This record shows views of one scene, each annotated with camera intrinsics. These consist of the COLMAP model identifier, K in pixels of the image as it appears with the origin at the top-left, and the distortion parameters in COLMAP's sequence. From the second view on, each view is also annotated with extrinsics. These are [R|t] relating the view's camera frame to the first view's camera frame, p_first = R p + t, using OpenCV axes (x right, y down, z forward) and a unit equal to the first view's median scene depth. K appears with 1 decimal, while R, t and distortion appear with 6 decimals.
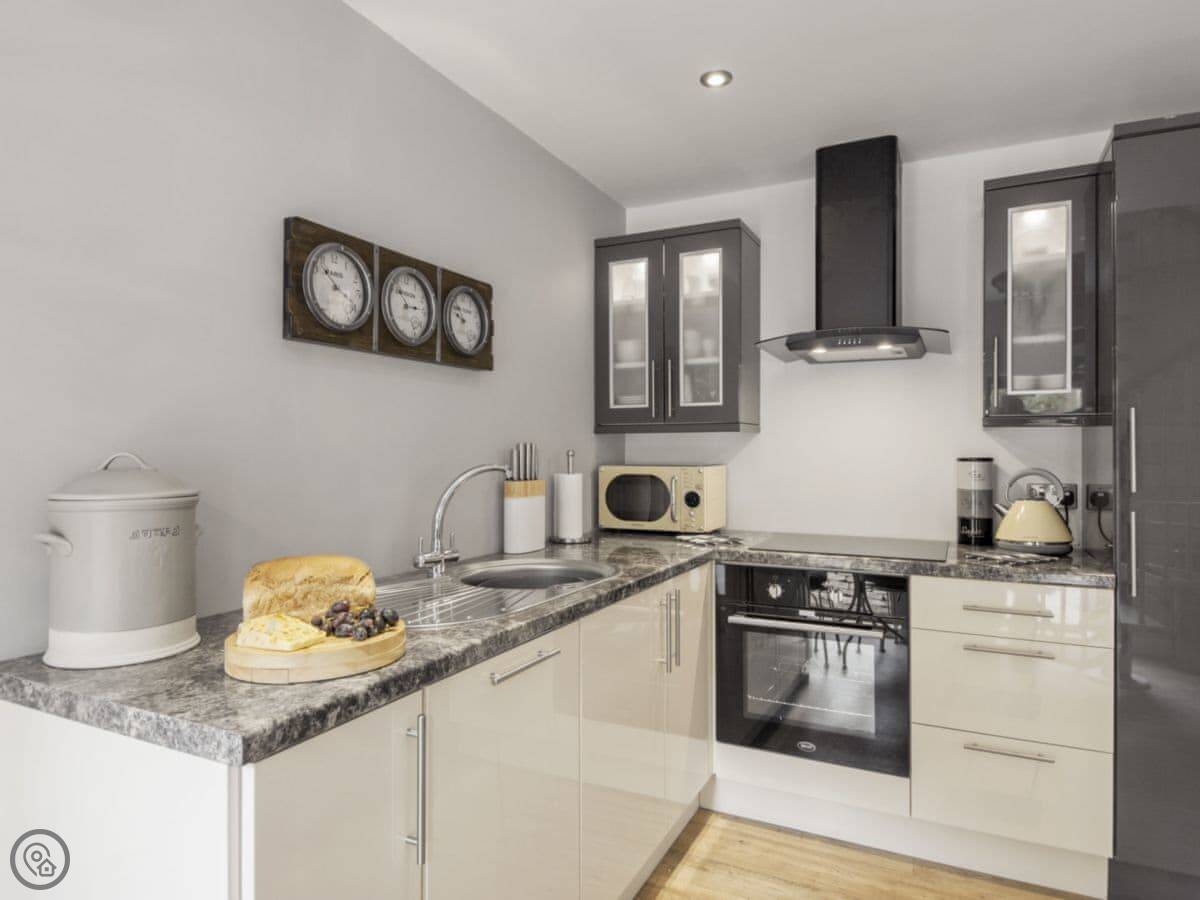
lens RADIAL K [[715.4, 0, 597.0], [0, 715.4, 452.7], [0, 0, 1]] dist [0.002461, 0.000801]
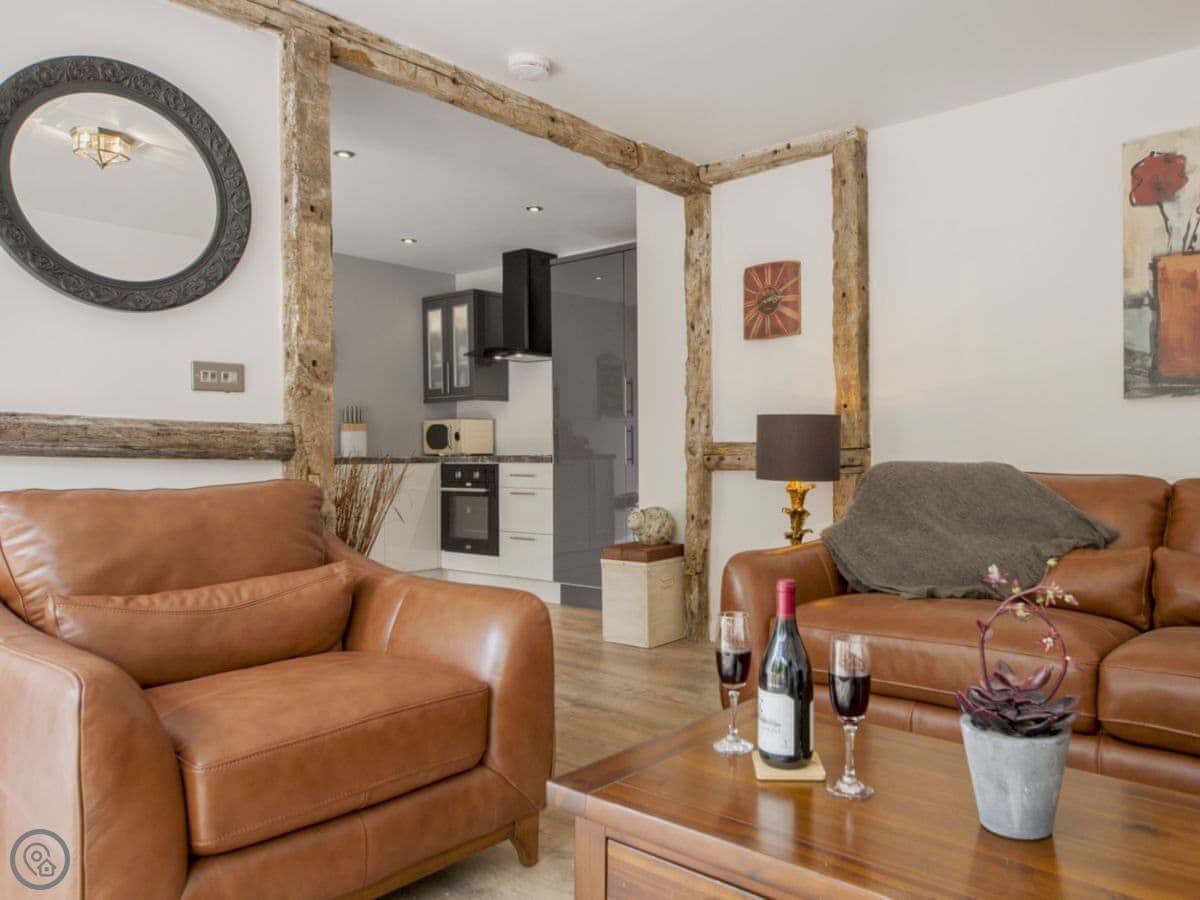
lens RADIAL K [[854.6, 0, 659.0], [0, 854.6, 452.6], [0, 0, 1]] dist [0.039194, -0.022967]
pose [[0.973331, -0.006871, -0.229303, 1.496430], [0.007641, 0.999968, 0.002471, 0.138045], [0.229279, -0.004157, 0.973352, -1.392746]]
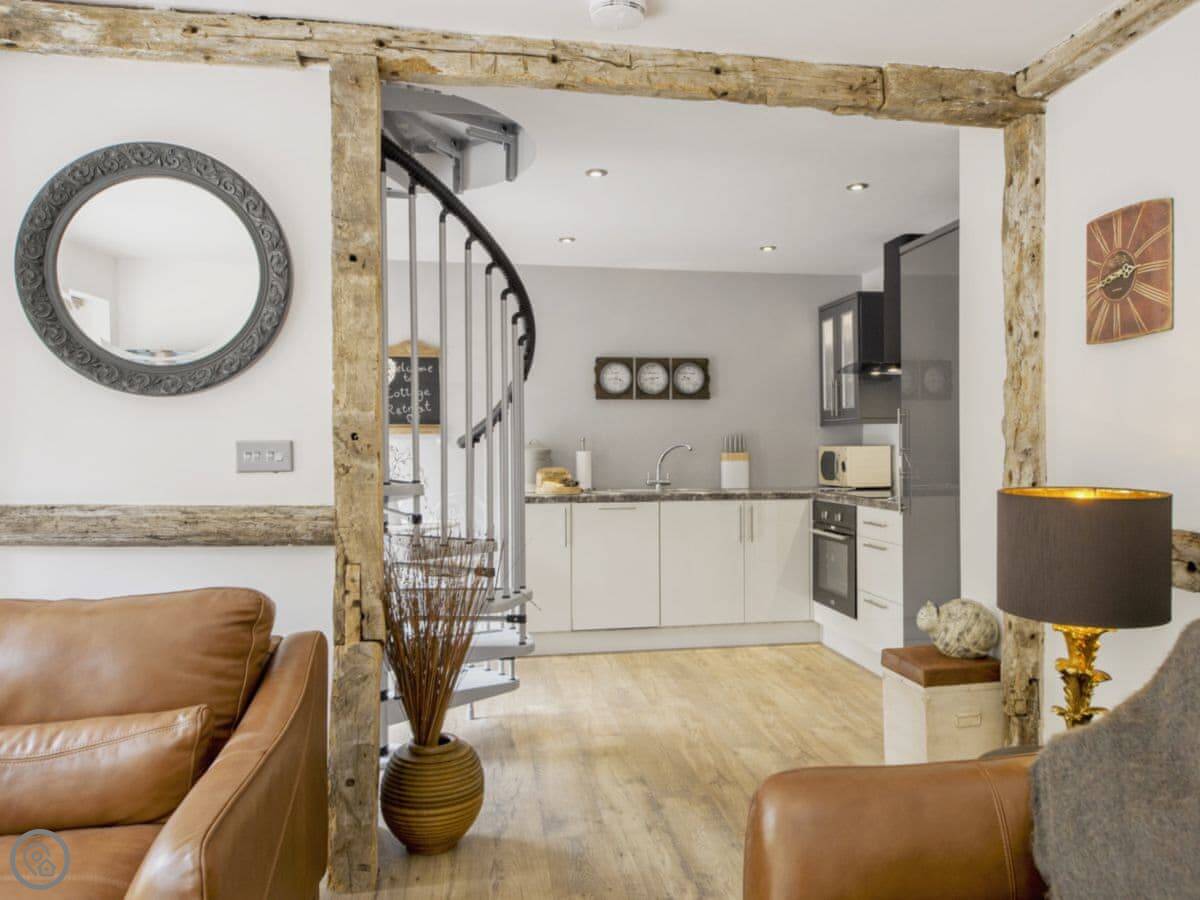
lens RADIAL K [[854.6, 0, 659.0], [0, 854.6, 452.6], [0, 0, 1]] dist [0.039194, -0.022967]
pose [[0.606664, -0.001235, -0.794958, 1.809017], [0.008997, 0.999945, 0.005312, 0.027835], [0.794908, -0.010375, 0.606642, -0.655352]]
